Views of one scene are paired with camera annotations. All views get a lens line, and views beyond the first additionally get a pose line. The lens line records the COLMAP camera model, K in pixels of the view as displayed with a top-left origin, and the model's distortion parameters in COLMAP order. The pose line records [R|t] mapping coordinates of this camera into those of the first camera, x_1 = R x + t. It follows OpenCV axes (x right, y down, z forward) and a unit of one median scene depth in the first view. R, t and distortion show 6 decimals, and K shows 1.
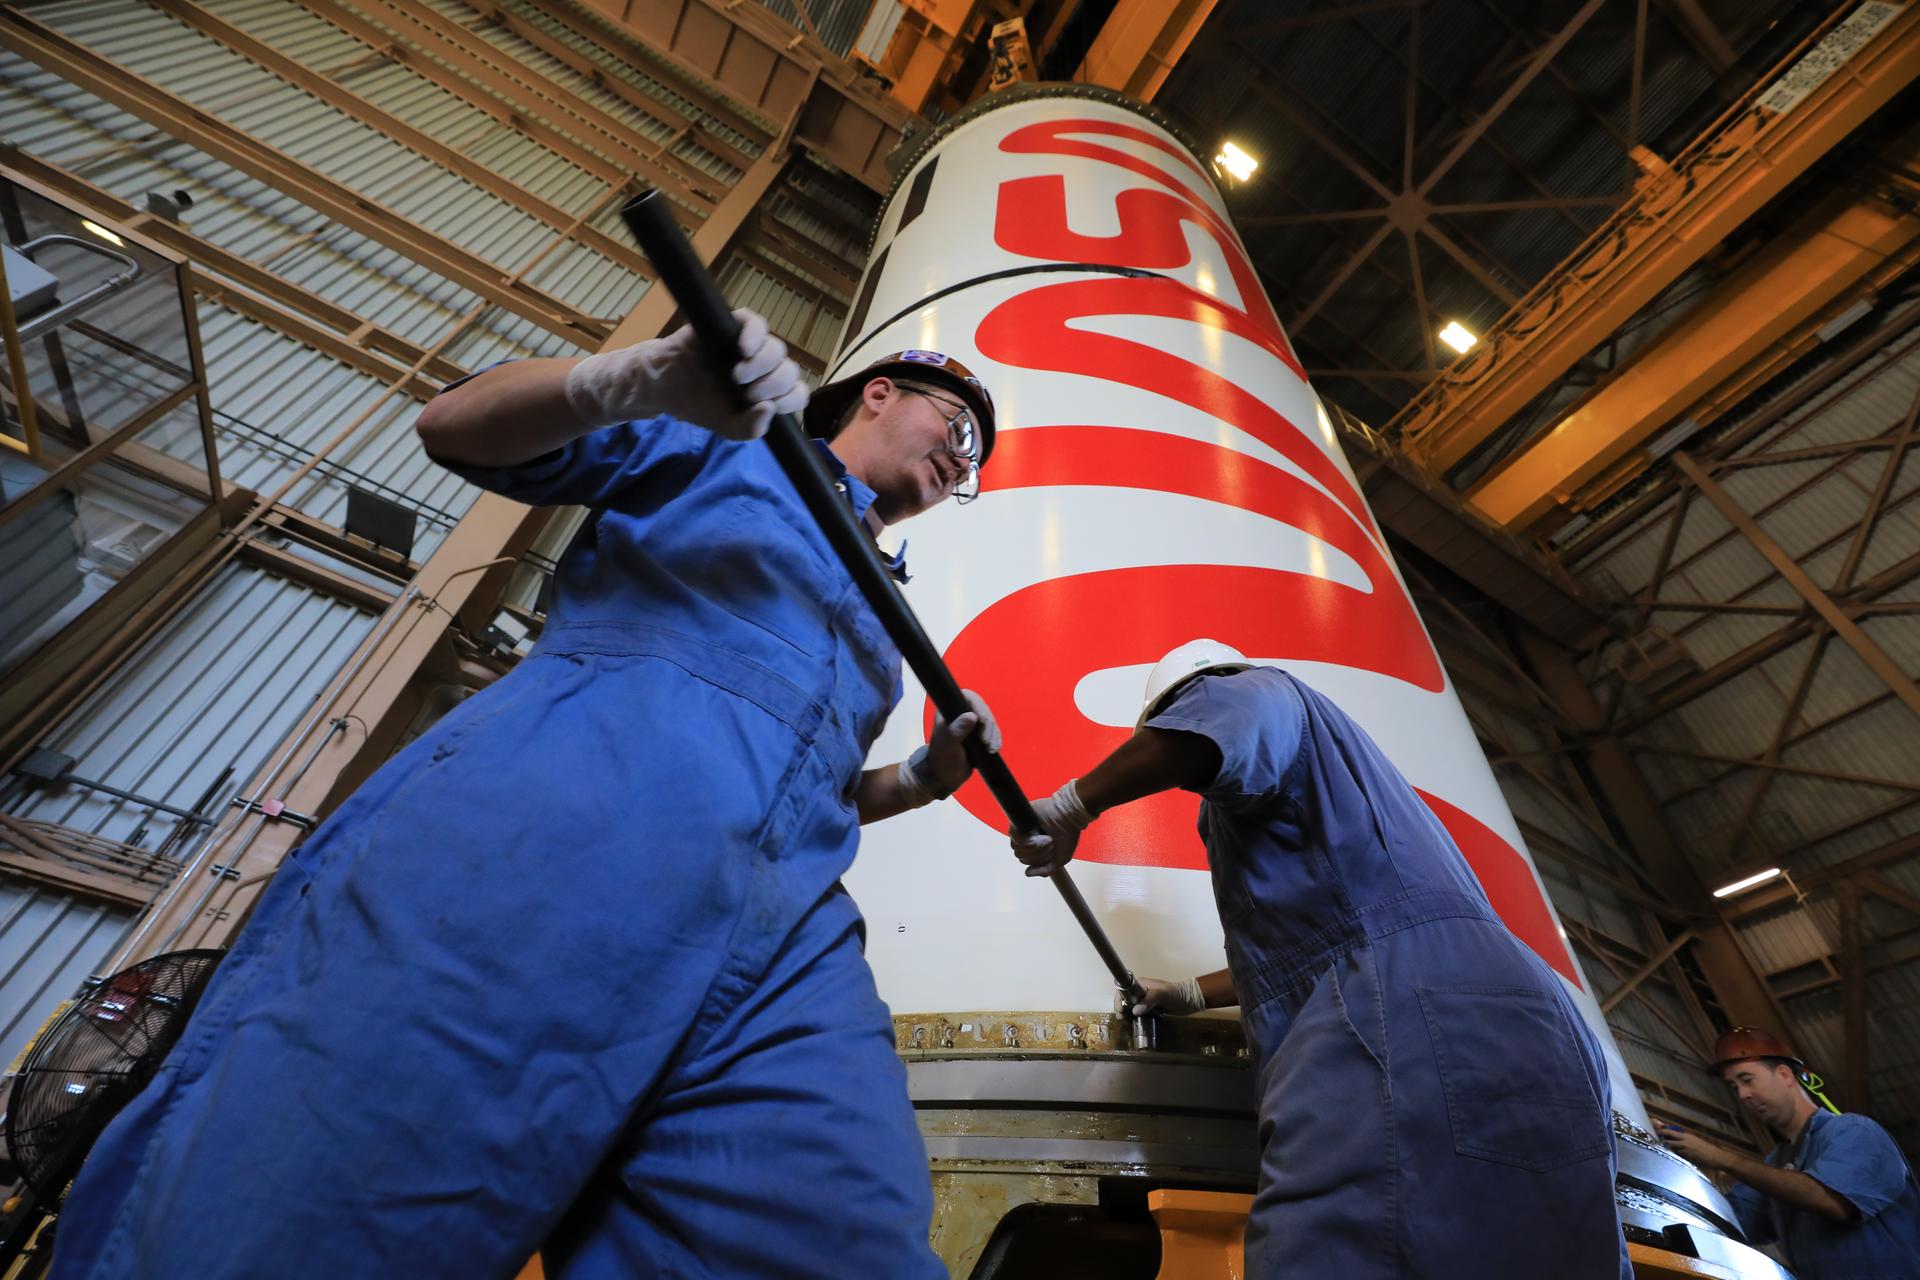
lens RADIAL K [[860.6, 0, 958.7], [0, 860.6, 628.0], [0, 0, 1]] dist [-0.046374, 0.013882]
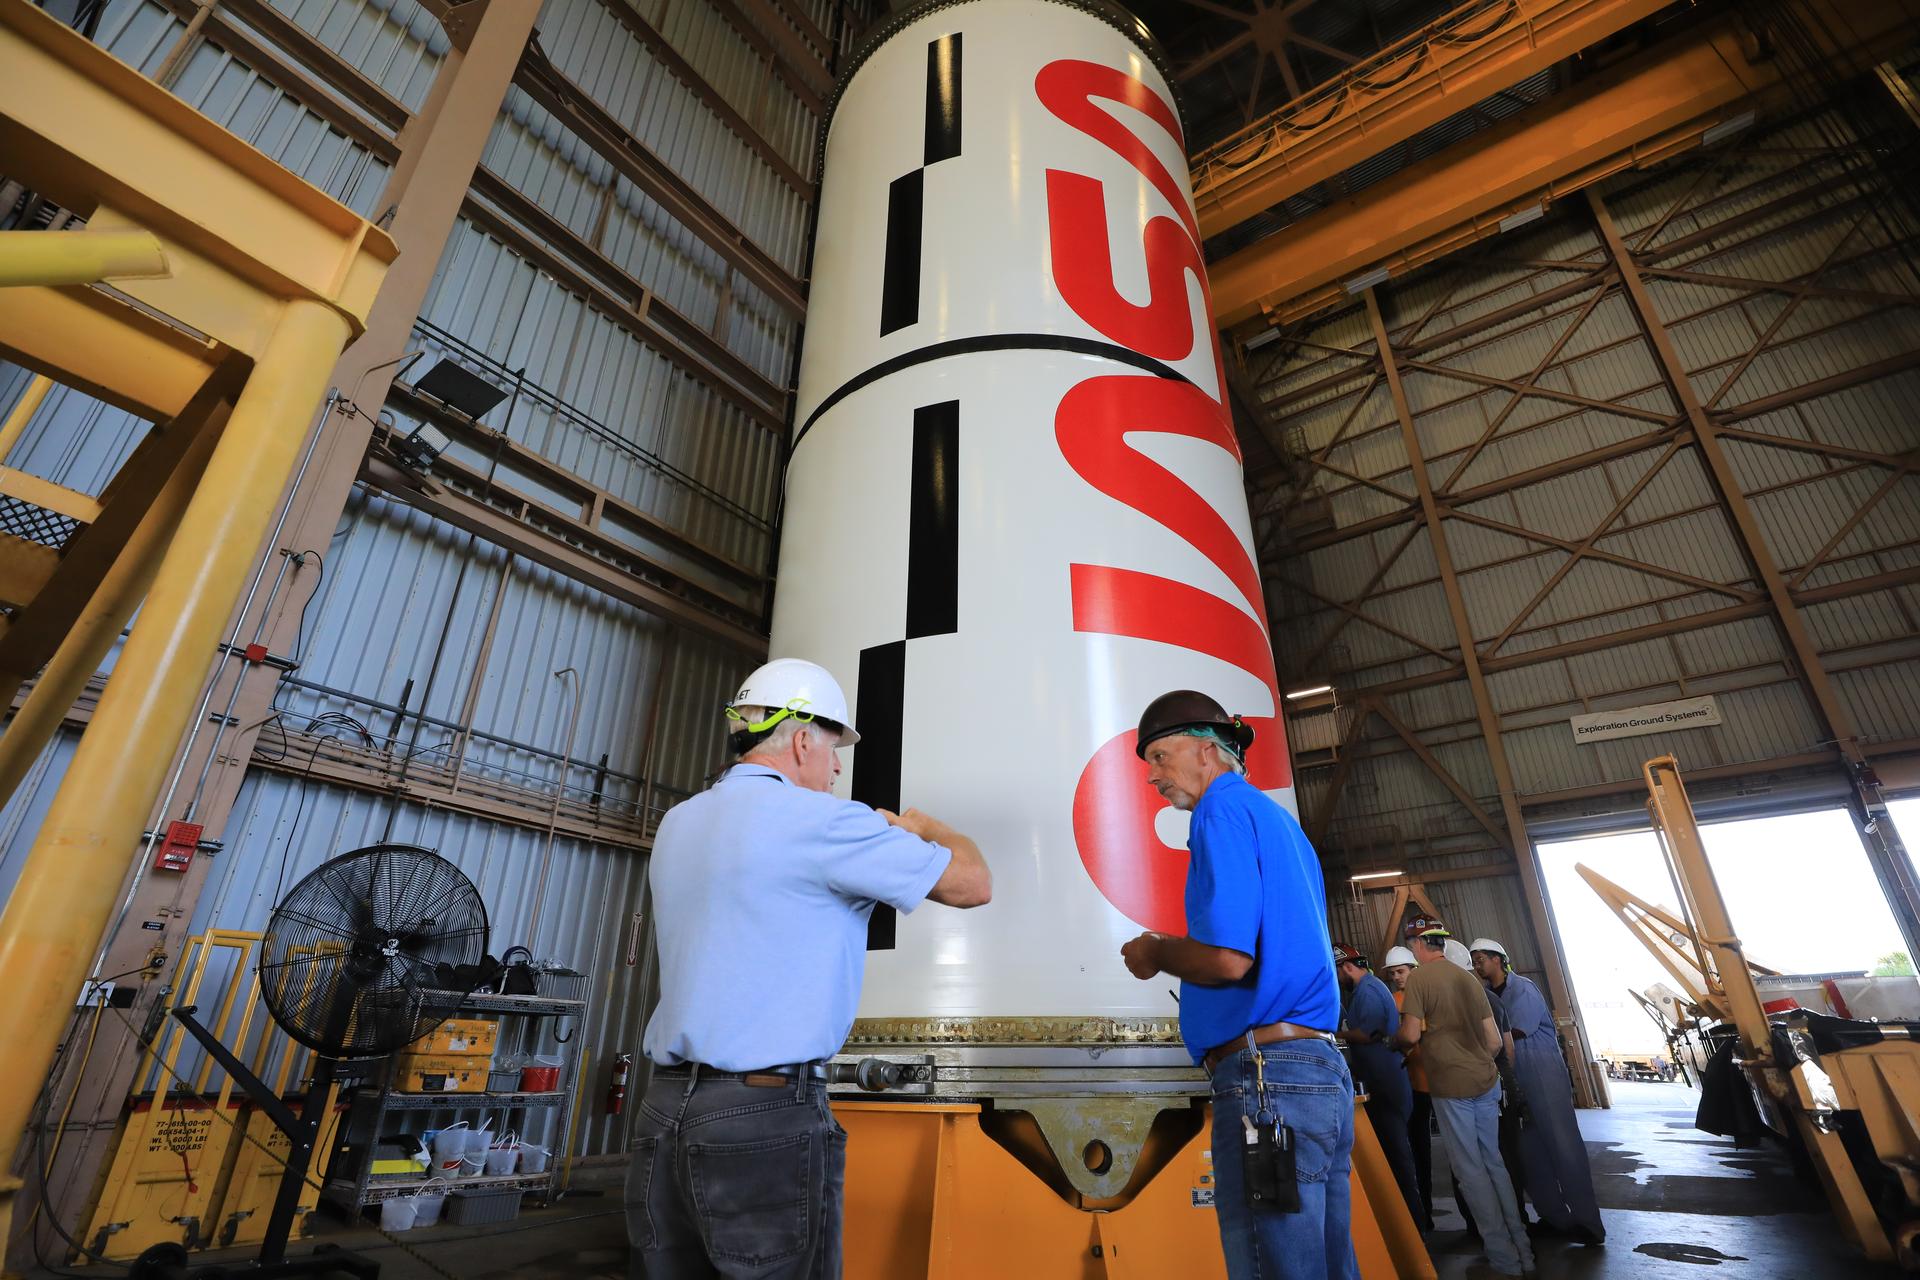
lens RADIAL K [[860.6, 0, 958.7], [0, 860.6, 628.0], [0, 0, 1]] dist [-0.046374, 0.013882]
pose [[0.919181, 0.129823, 0.371822, -0.119140], [-0.251954, 0.919469, 0.301821, -0.067786], [-0.302696, -0.371110, 0.877868, -0.022491]]
